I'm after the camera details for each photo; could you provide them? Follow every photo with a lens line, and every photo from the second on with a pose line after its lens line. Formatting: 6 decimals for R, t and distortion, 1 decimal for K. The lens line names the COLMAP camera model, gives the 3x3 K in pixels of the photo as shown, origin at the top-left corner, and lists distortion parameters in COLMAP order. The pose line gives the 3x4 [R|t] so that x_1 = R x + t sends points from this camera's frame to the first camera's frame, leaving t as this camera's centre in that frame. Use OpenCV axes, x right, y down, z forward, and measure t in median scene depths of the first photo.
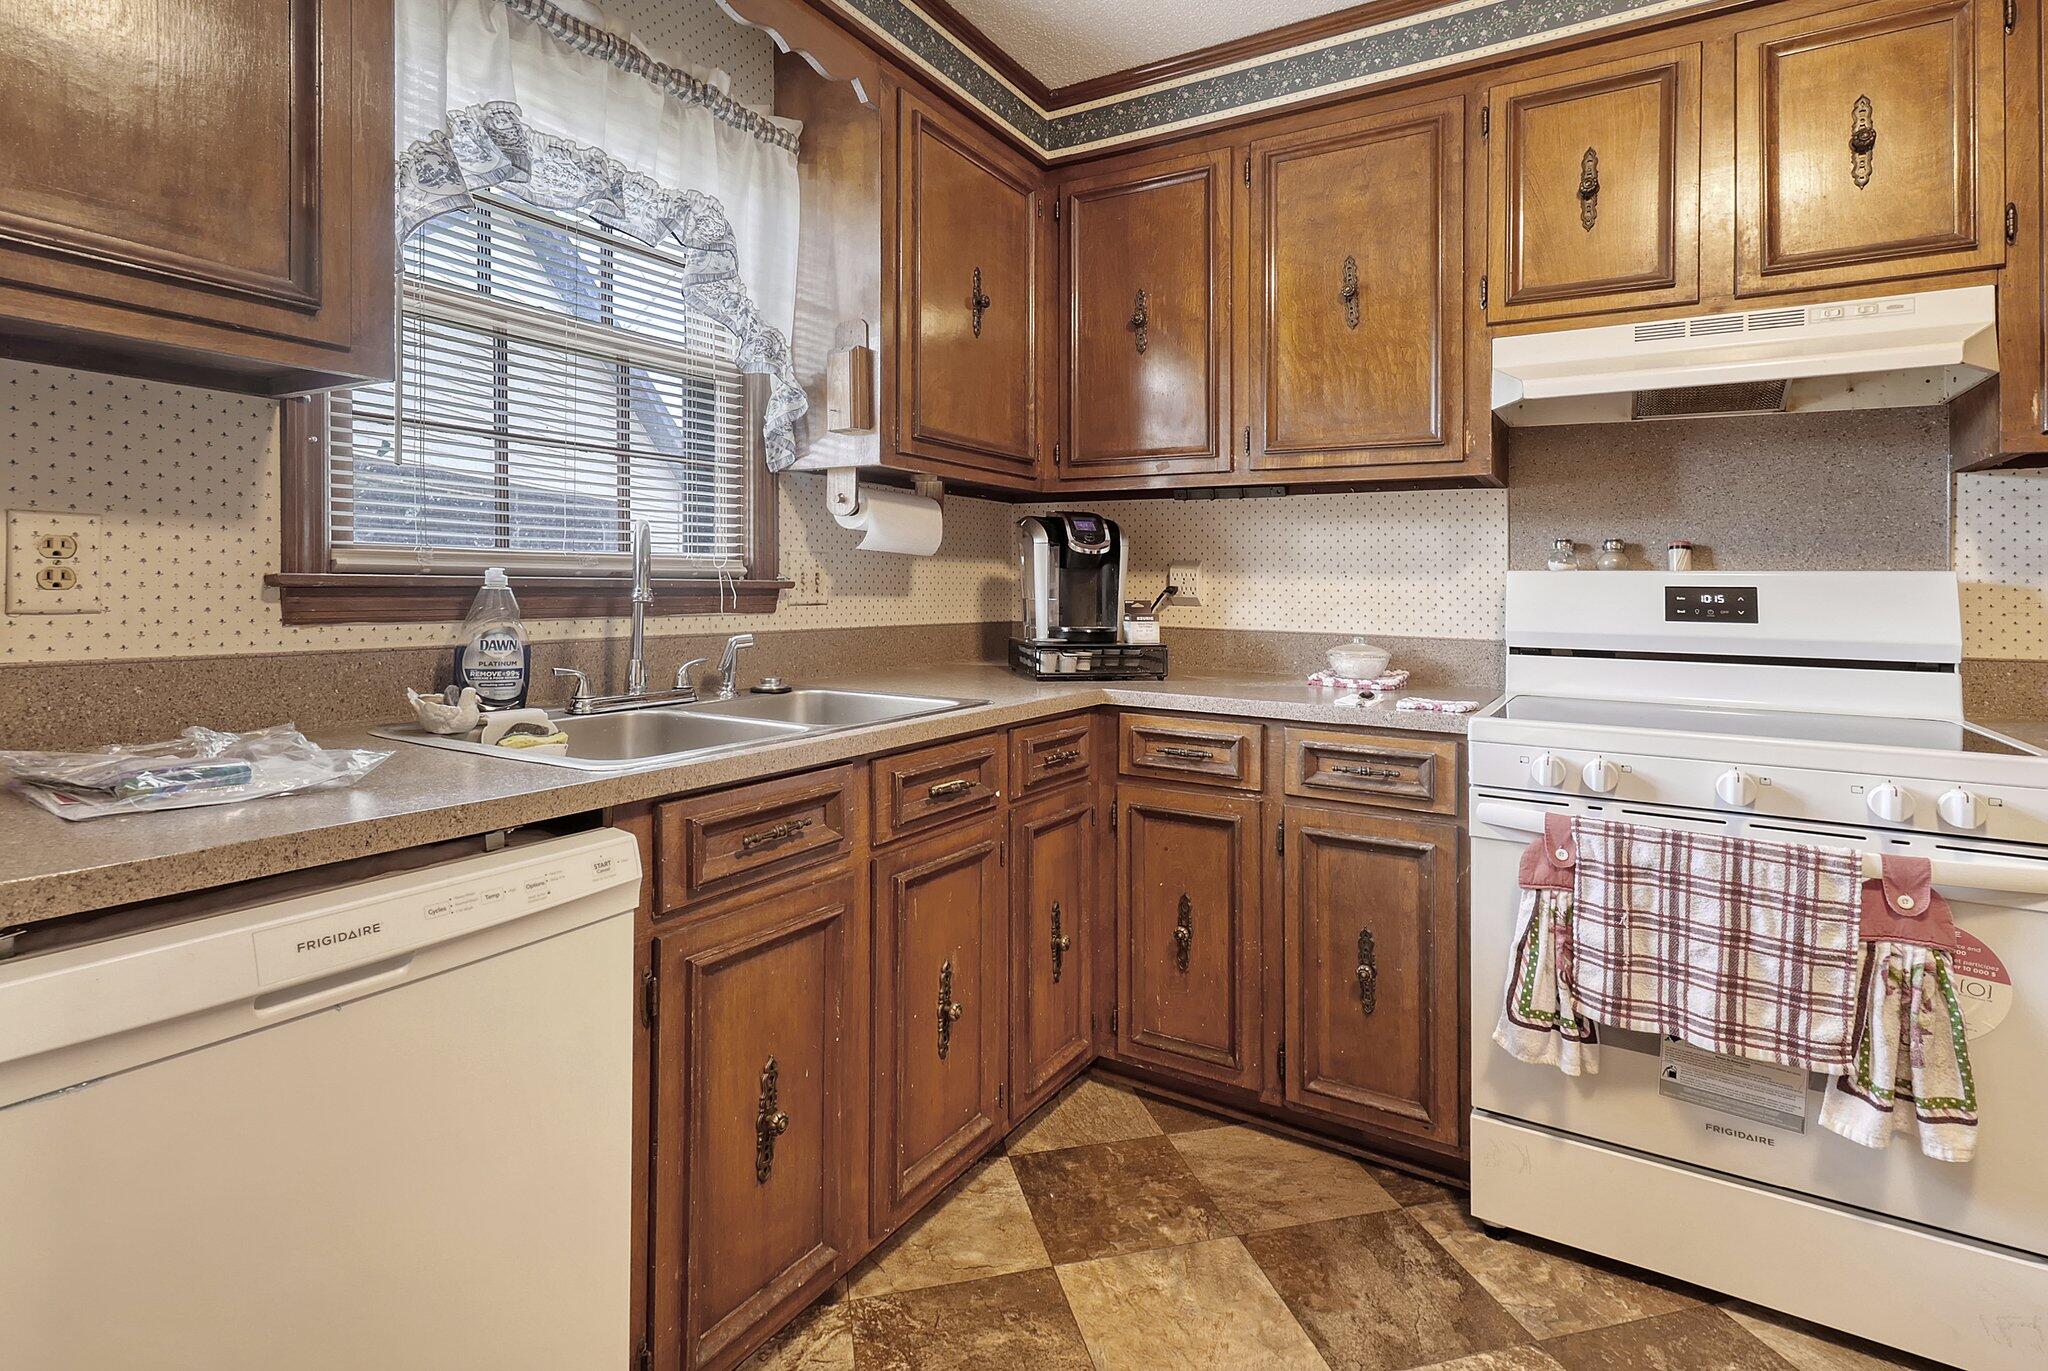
lens RADIAL K [[992.1, 0, 1033.8], [0, 992.1, 591.2], [0, 0, 1]] dist [0.008002, 0.001051]
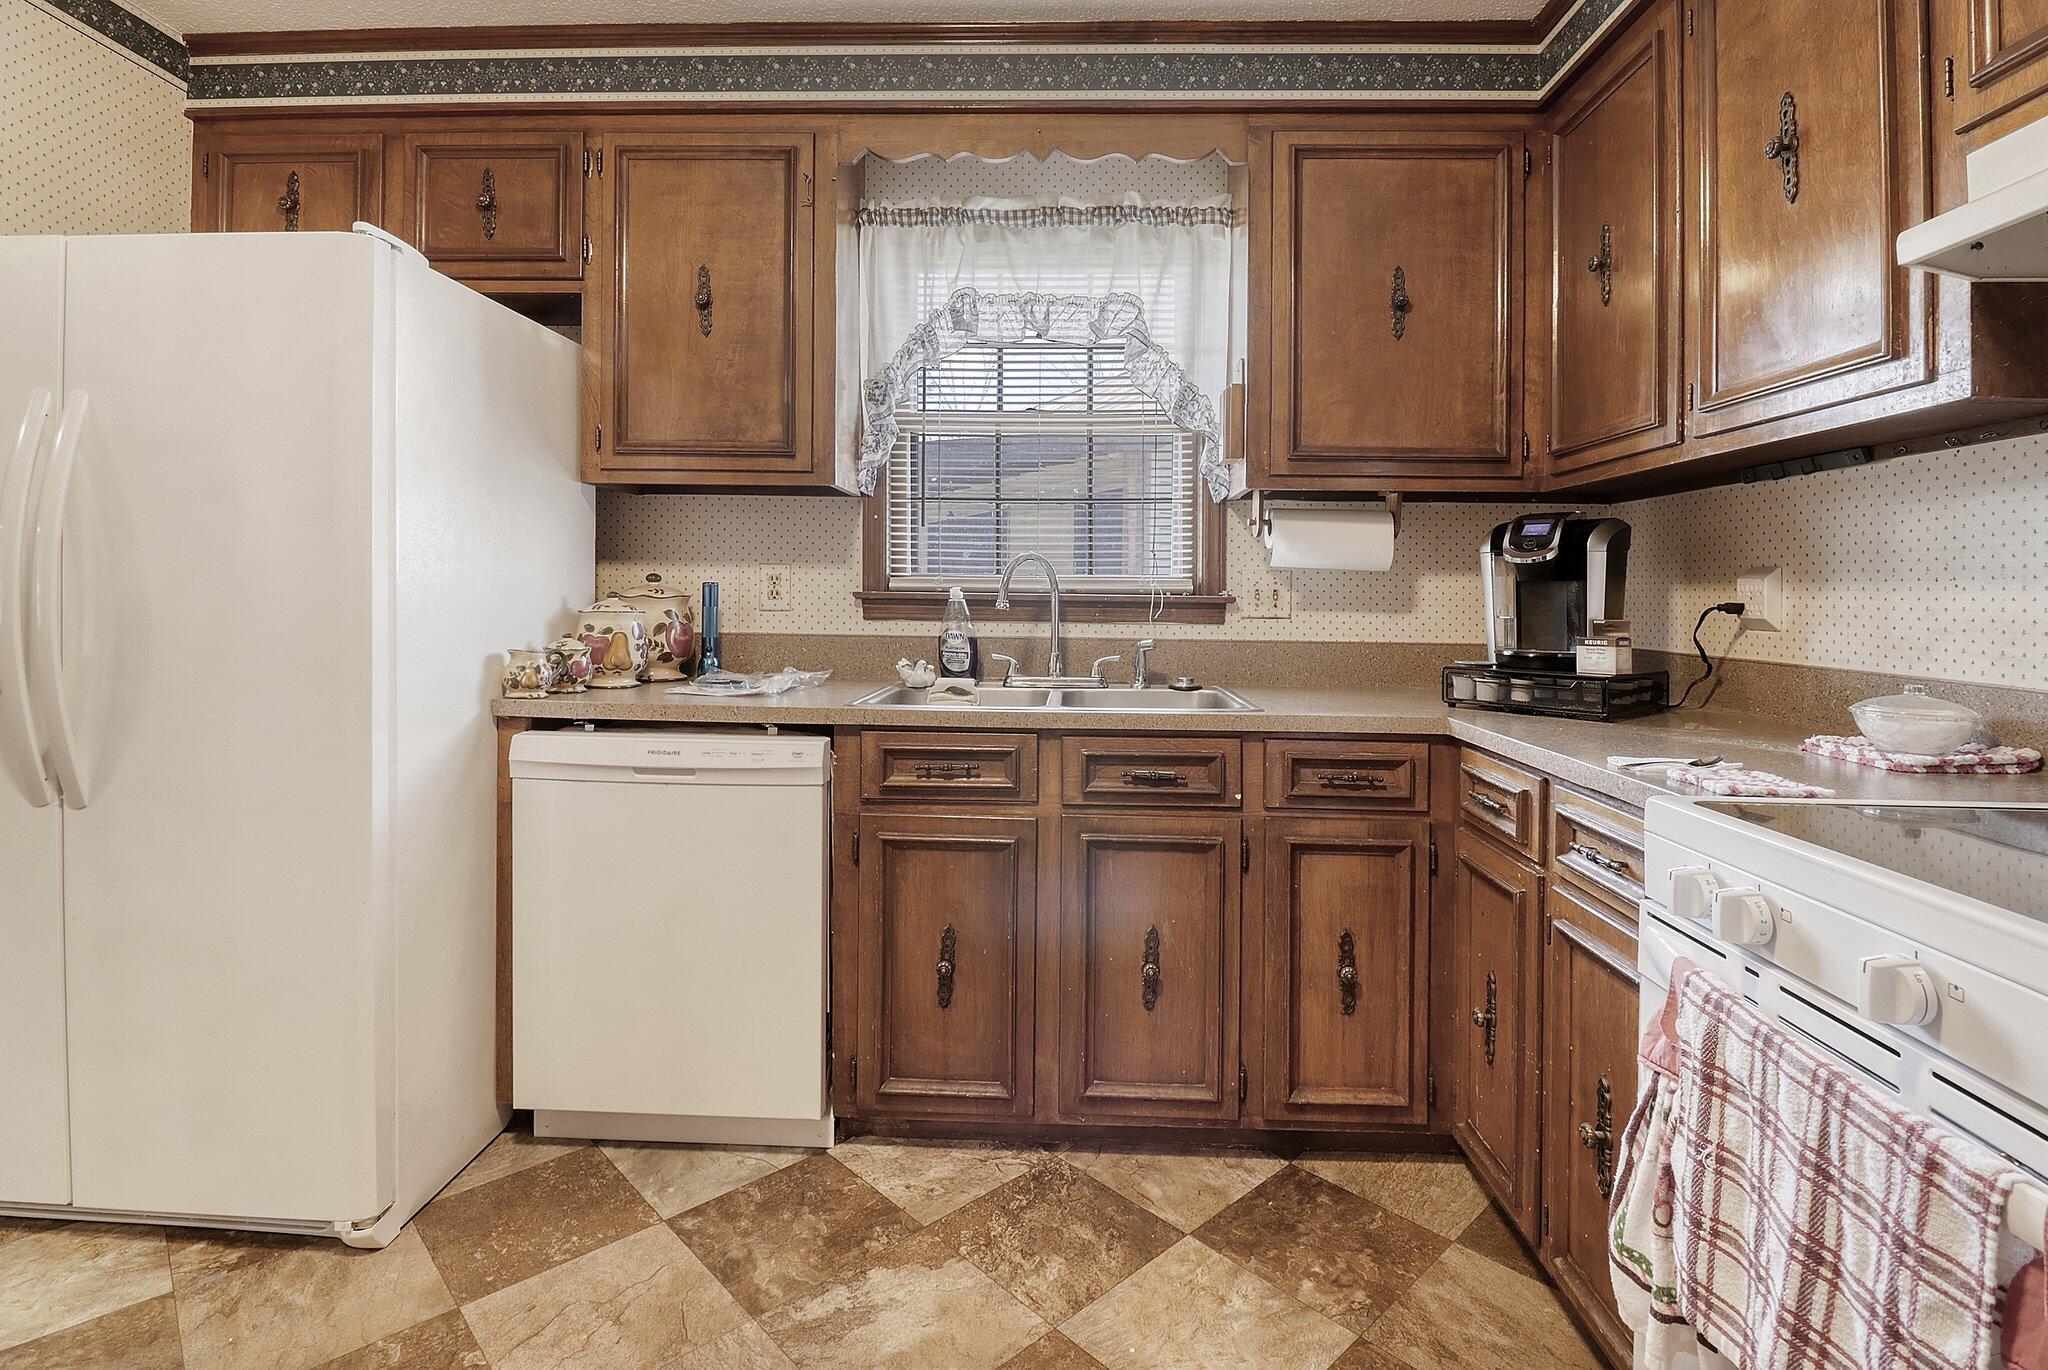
lens RADIAL K [[968.8, 0, 1030.0], [0, 968.8, 620.5], [0, 0, 1]] dist [-0.000084, 0.000628]
pose [[0.494126, 0.016893, -0.869226, 0.750359], [-0.011602, 0.999850, 0.012836, 0.006904], [0.869313, 0.003742, 0.494248, 0.304431]]
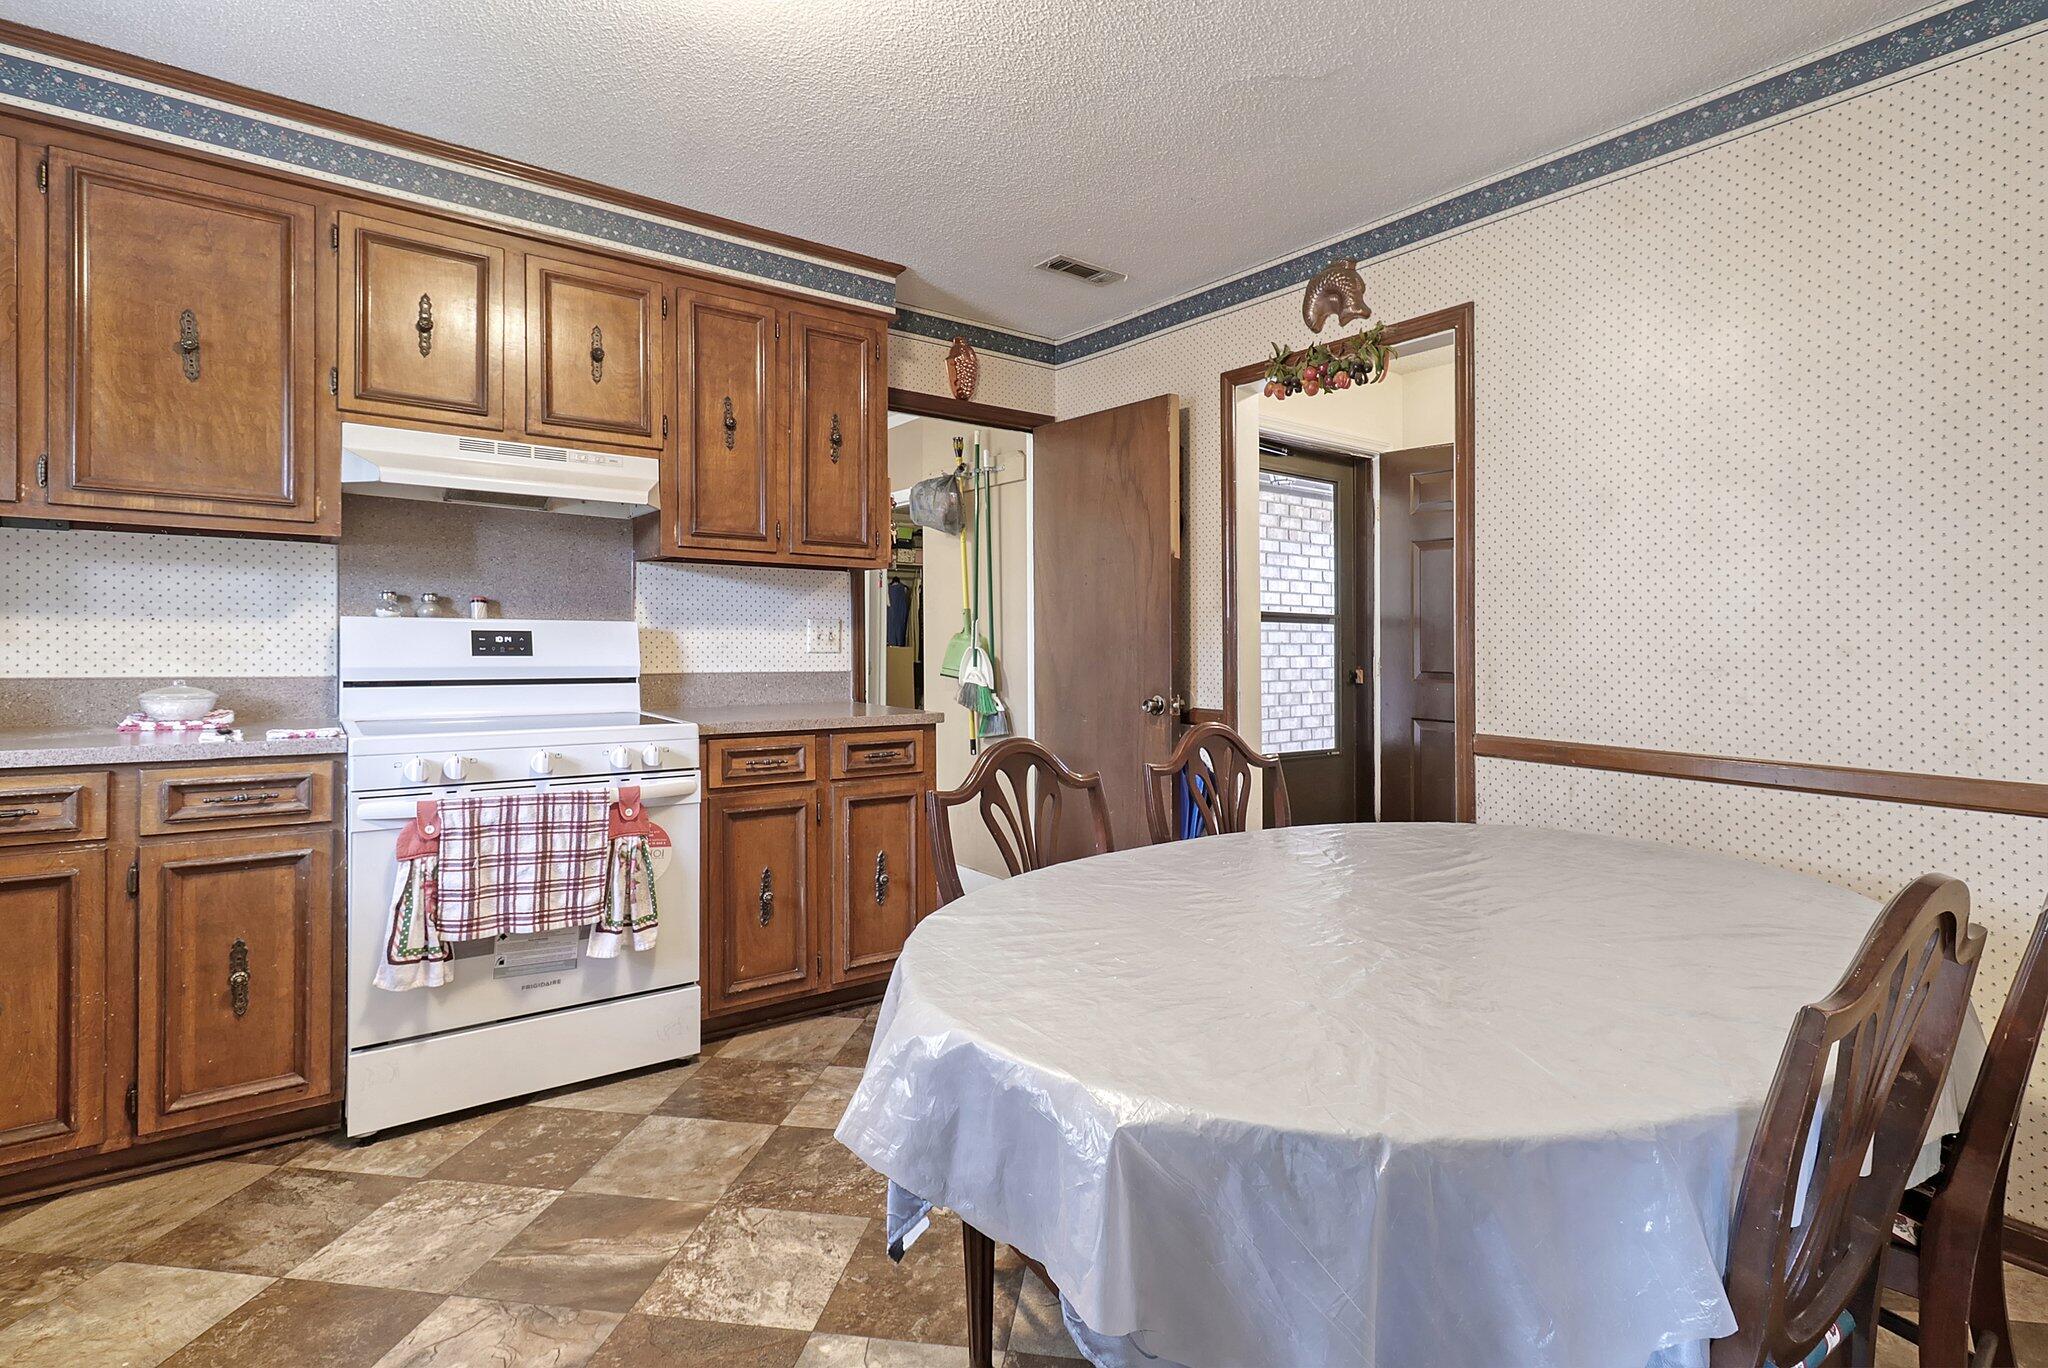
lens RADIAL K [[968.8, 0, 1030.0], [0, 968.8, 619.5], [0, 0, 1]] dist [-0.000084, 0.000628]
pose [[0.380504, 0.009123, 0.924734, -0.334612], [-0.004558, 0.999958, -0.007990, -0.014238], [-0.924768, -0.001174, 0.380529, -0.229952]]
